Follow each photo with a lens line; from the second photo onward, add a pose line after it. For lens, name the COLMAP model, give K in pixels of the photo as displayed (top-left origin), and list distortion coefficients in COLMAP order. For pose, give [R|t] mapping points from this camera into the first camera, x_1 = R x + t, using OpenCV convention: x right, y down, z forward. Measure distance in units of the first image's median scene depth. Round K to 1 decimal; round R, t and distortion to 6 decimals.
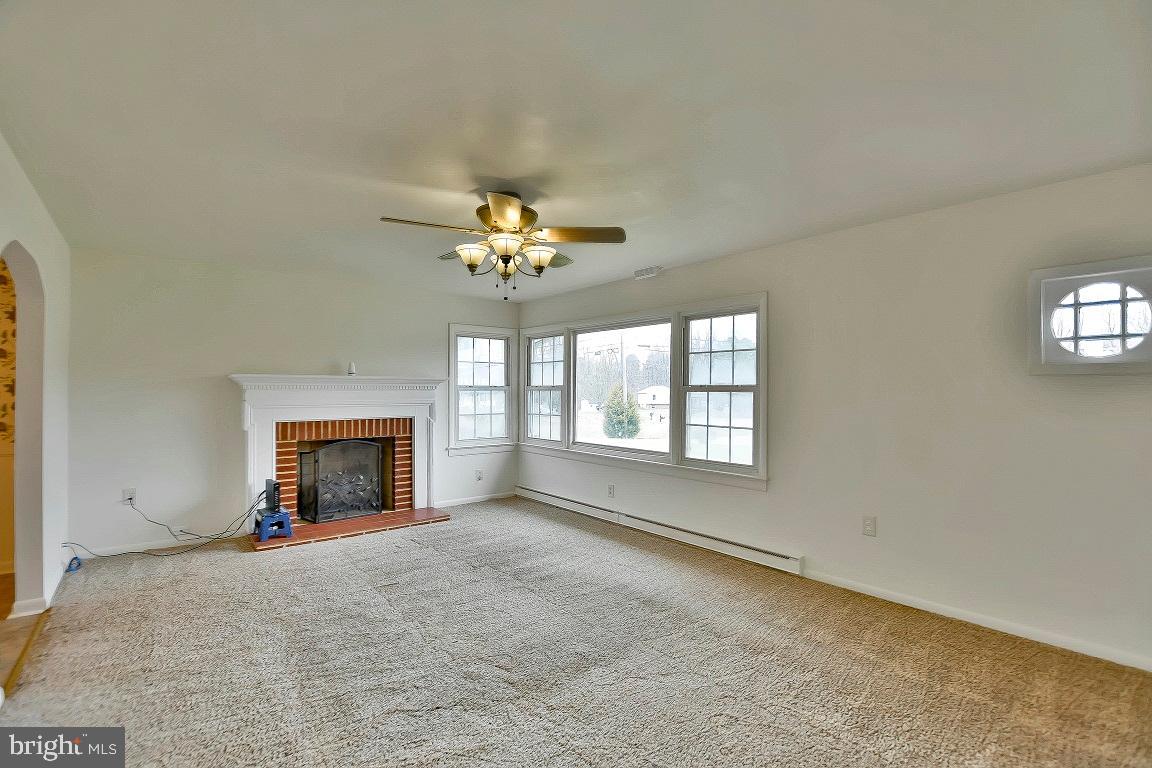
lens RADIAL K [[527.0, 0, 584.1], [0, 527.0, 383.2], [0, 0, 1]] dist [-0.020183, 0.004047]
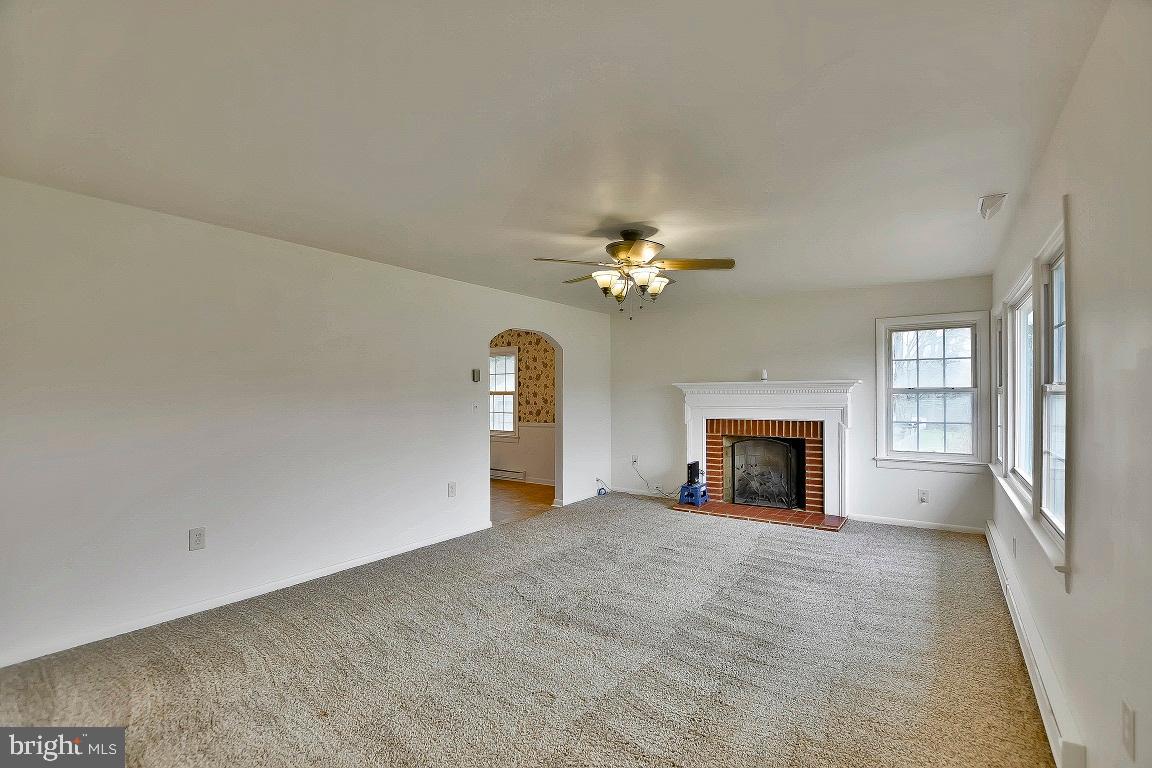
lens RADIAL K [[527.0, 0, 566.6], [0, 527.0, 392.1], [0, 0, 1]] dist [-0.020183, 0.004047]
pose [[0.263895, -0.004302, -0.964542, 0.542275], [0.018632, 0.999826, 0.000638, 0.000902], [0.964371, -0.018140, 0.263929, 0.301589]]
